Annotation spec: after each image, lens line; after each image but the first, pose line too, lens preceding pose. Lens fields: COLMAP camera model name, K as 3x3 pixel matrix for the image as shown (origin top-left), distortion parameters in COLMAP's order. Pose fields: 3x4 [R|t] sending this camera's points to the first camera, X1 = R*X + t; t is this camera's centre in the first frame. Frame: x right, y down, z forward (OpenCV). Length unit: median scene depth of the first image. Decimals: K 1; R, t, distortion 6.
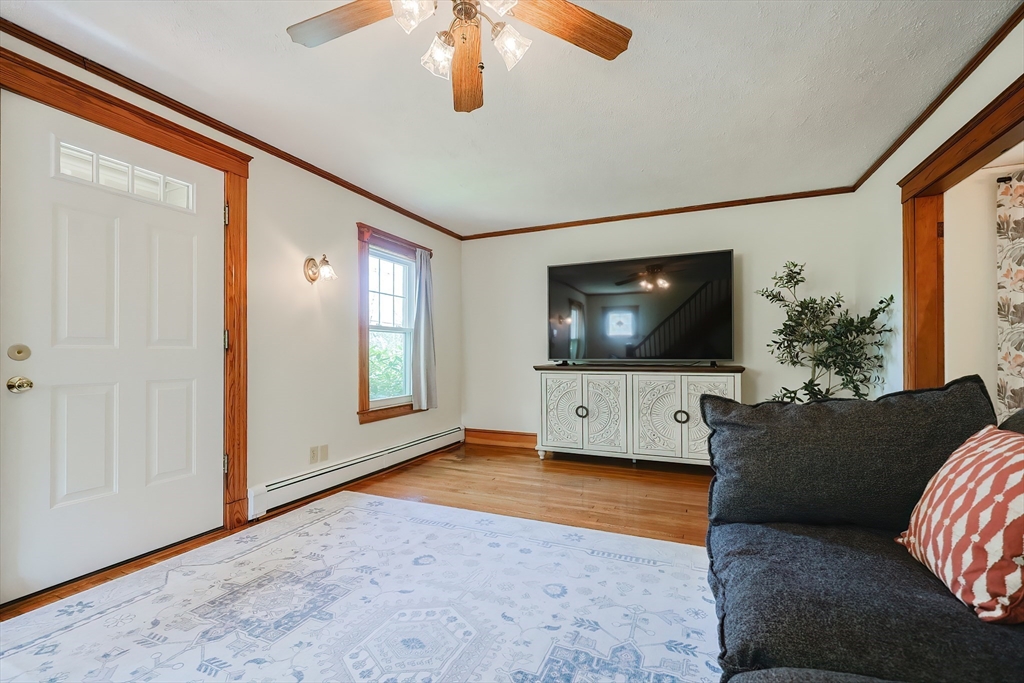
lens RADIAL K [[448.3, 0, 508.6], [0, 448.3, 350.2], [0, 0, 1]] dist [0.002425, 0.000171]
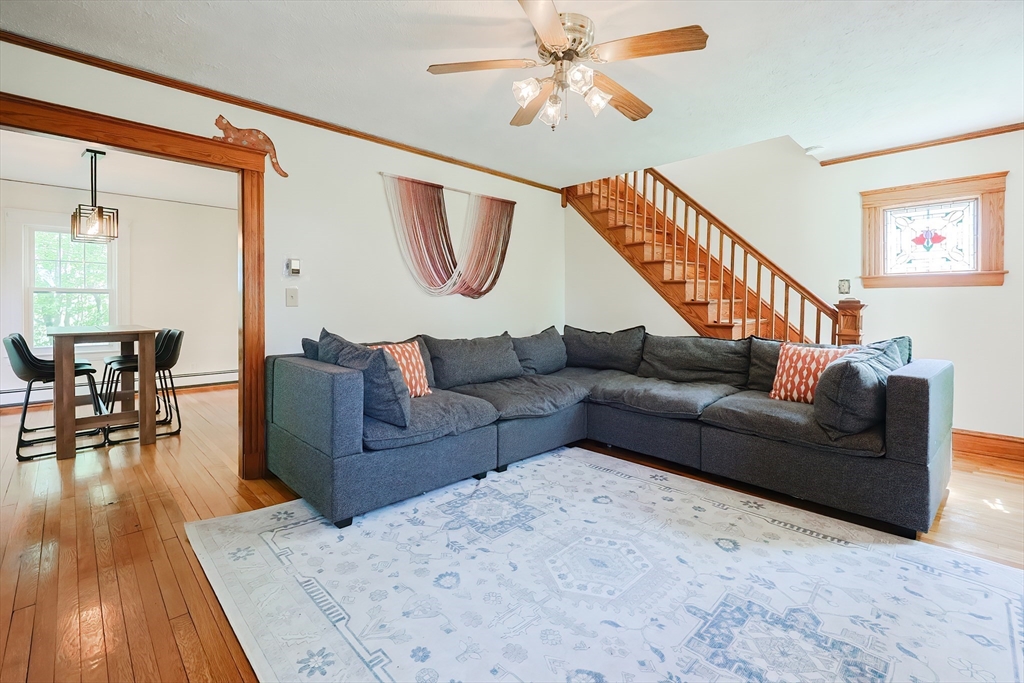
lens RADIAL K [[448.3, 0, 518.9], [0, 448.3, 309.4], [0, 0, 1]] dist [0.002425, 0.000171]
pose [[-0.936990, -0.004939, 0.349320, -0.235430], [-0.005146, 0.999987, 0.000336, -0.016453], [-0.349317, -0.001483, -0.937003, 1.206485]]
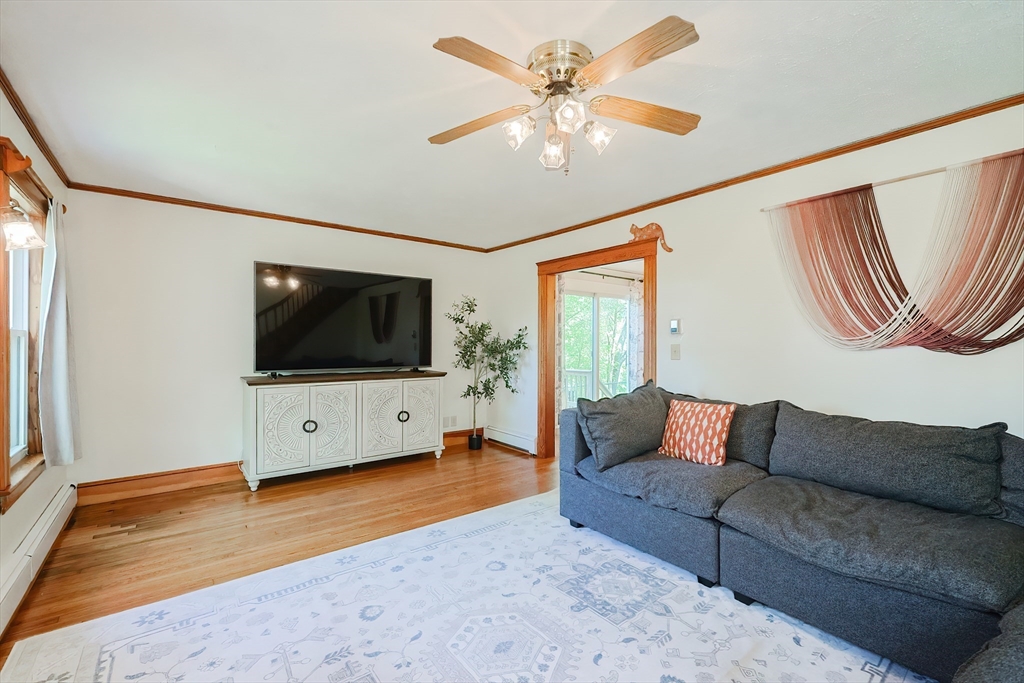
lens RADIAL K [[448.3, 0, 520.1], [0, 448.3, 342.6], [0, 0, 1]] dist [0.002425, 0.000171]
pose [[0.453428, 0.006580, 0.891269, -0.655955], [-0.012679, 0.999919, -0.000931, -0.059238], [-0.891203, -0.010878, 0.453475, 0.251569]]
